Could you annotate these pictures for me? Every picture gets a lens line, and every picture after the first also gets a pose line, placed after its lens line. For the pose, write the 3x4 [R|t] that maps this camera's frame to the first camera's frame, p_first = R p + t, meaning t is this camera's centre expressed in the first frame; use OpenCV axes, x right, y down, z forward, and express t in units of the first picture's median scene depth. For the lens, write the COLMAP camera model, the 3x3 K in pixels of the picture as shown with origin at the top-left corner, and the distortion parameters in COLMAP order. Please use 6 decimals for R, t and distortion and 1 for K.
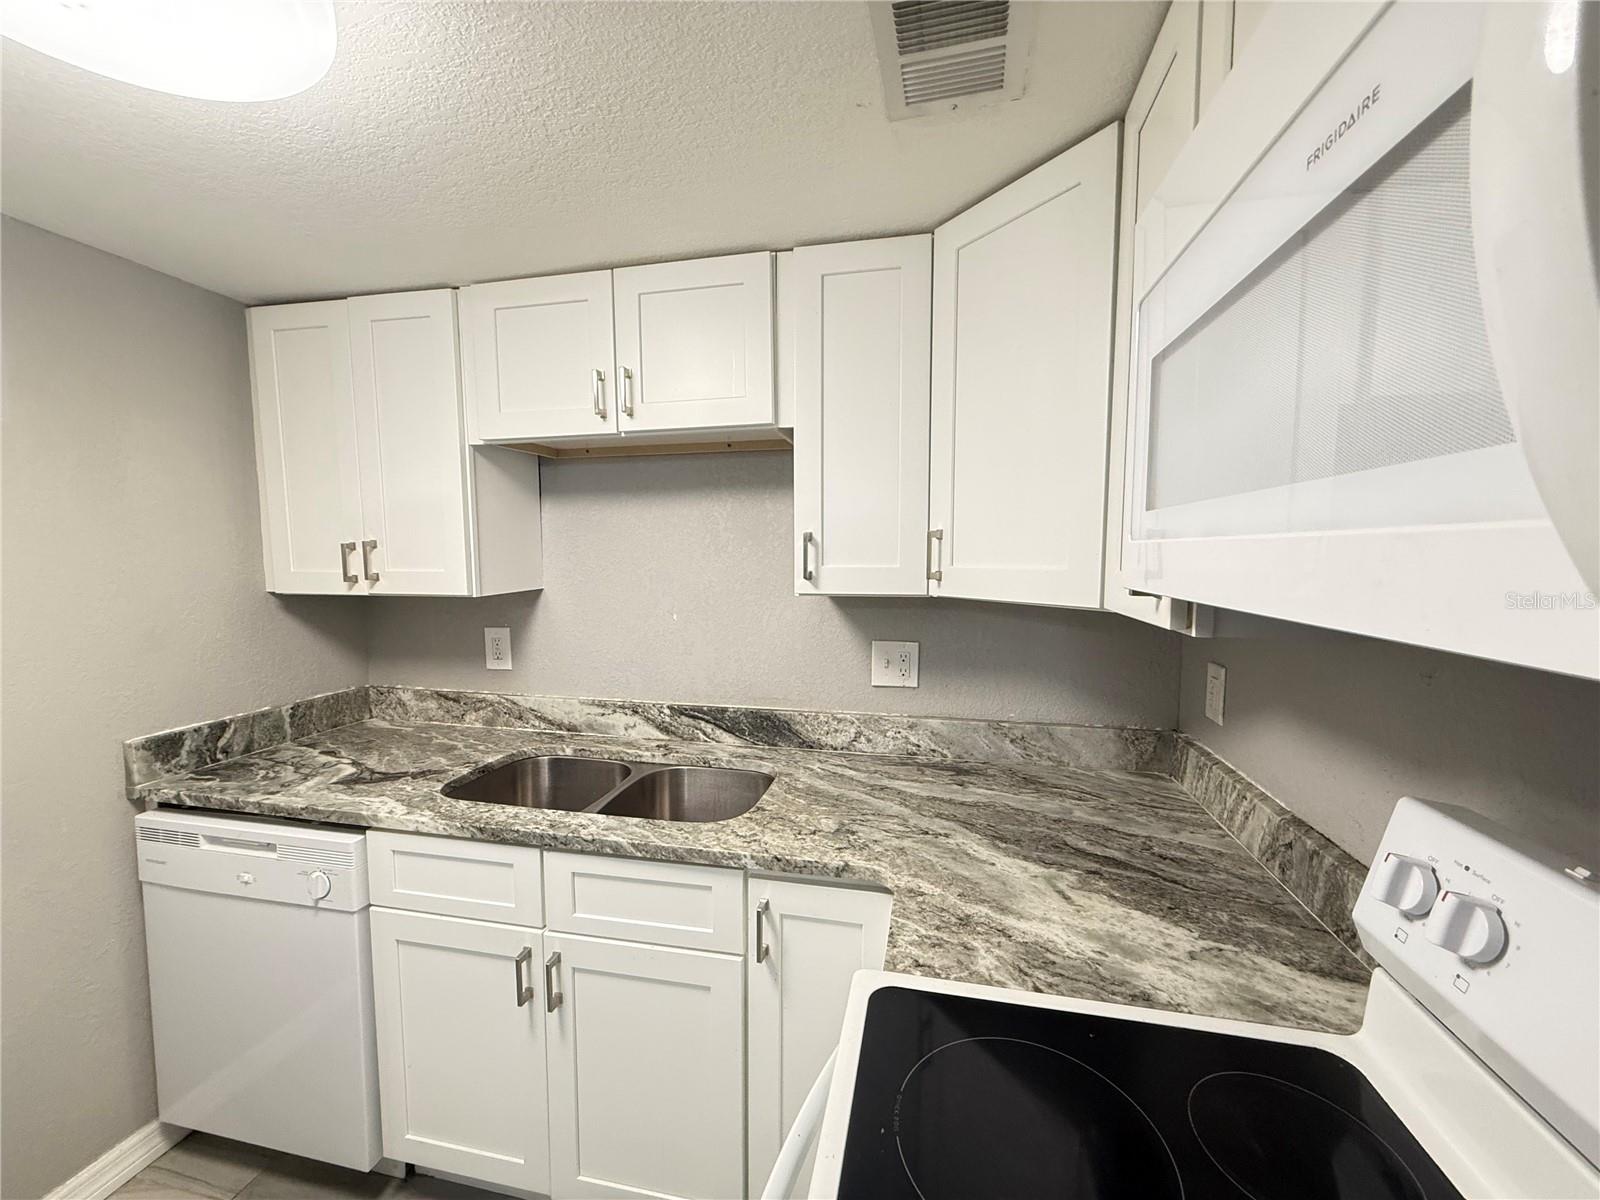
lens RADIAL K [[636.3, 0, 800.0], [0, 636.3, 600.0], [0, 0, 1]] dist [0.003501, 0.000102]
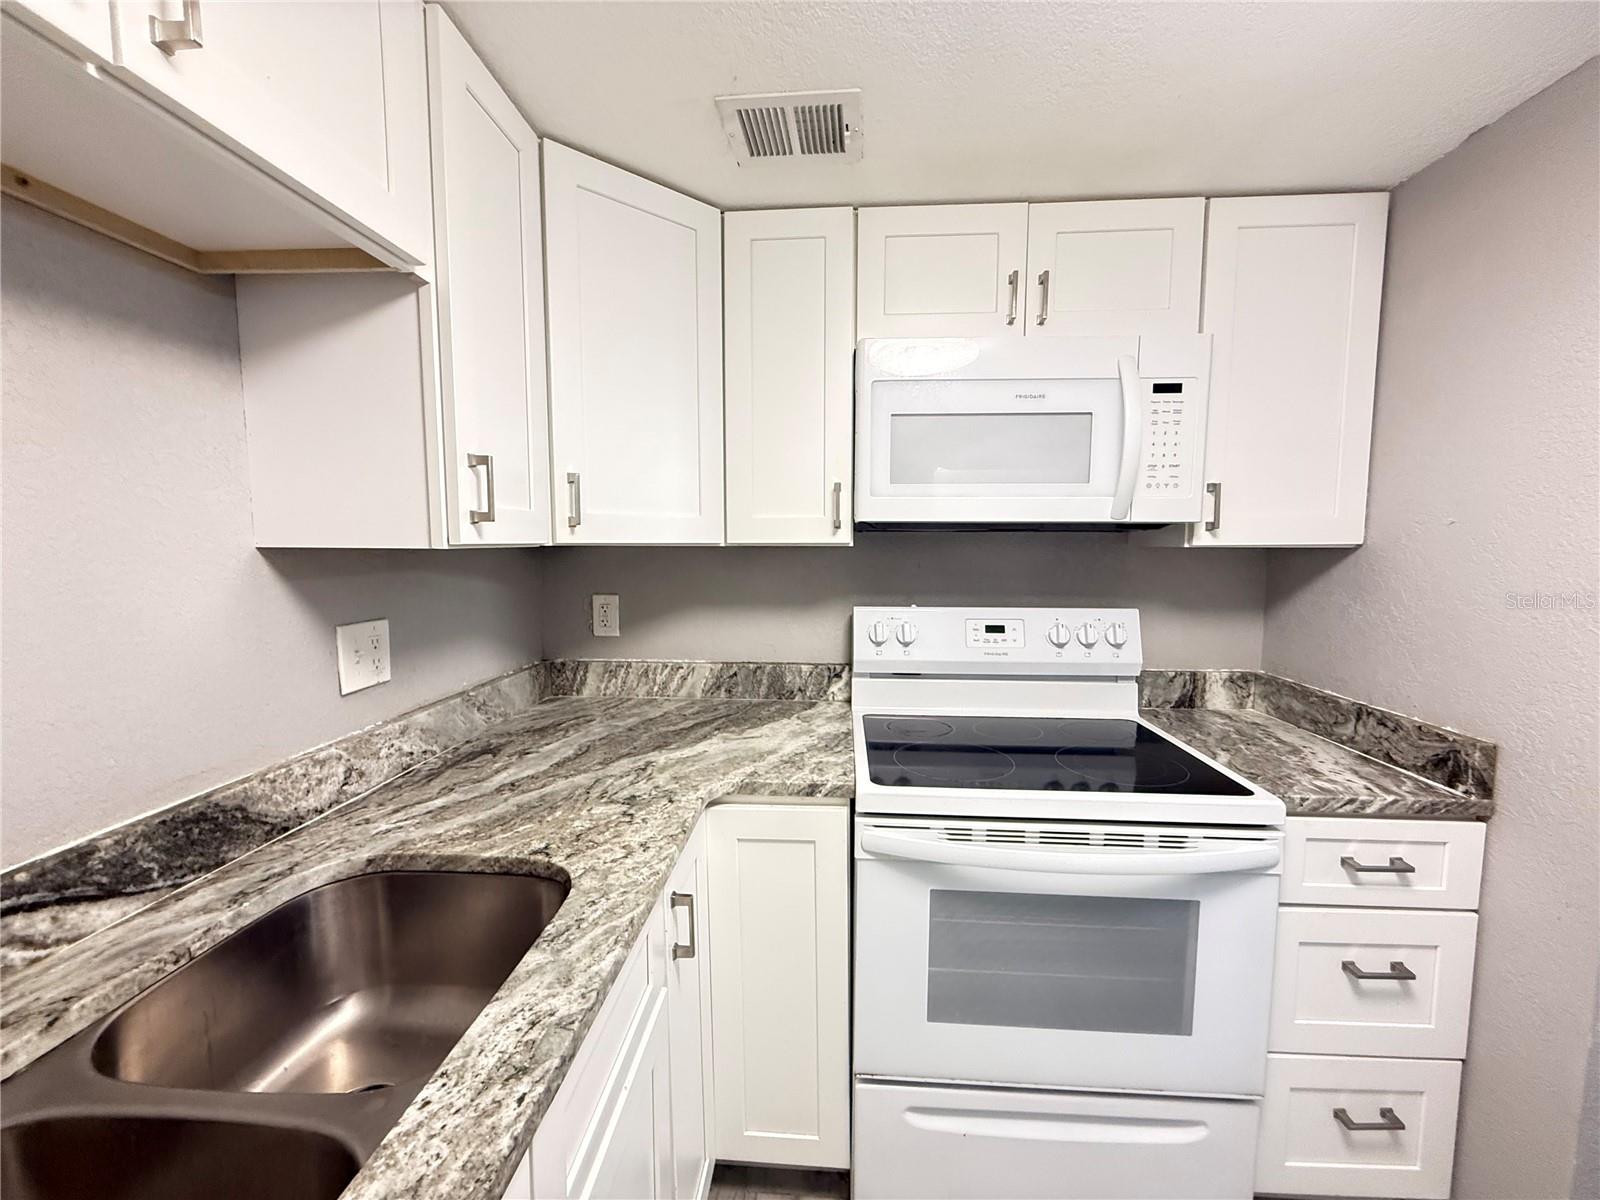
lens RADIAL K [[636.3, 0, 800.0], [0, 636.3, 600.0], [0, 0, 1]] dist [0.003501, 0.000102]
pose [[-0.148403, -0.088185, 0.984987, -0.639693], [0.070628, 0.992528, 0.099502, 0.005266], [-0.986402, 0.084334, -0.141066, 0.663032]]
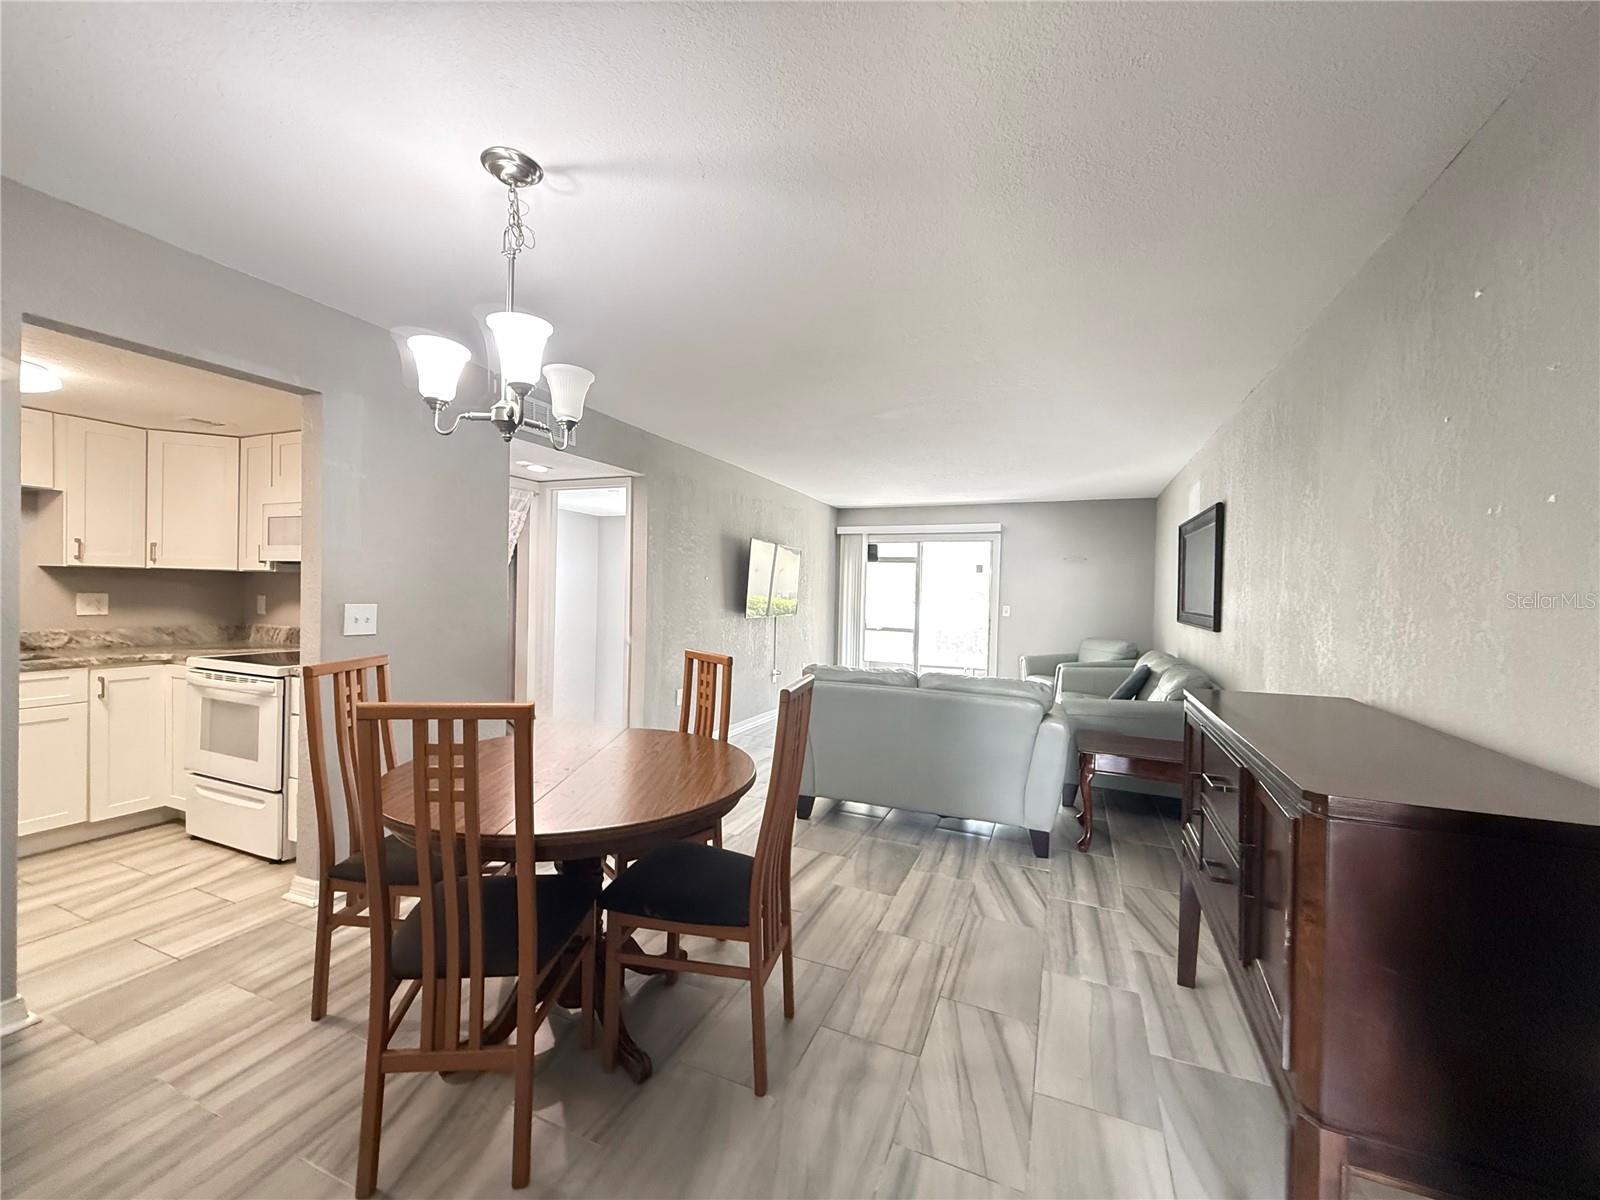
lens RADIAL K [[636.3, 0, 800.0], [0, 636.3, 600.0], [0, 0, 1]] dist [0.003501, 0.000102]
pose [[0.184164, -0.005206, 0.982882, -1.547331], [0.050227, 0.998729, -0.004121, 0.222888], [-0.981611, 0.050126, 0.184191, -1.719927]]
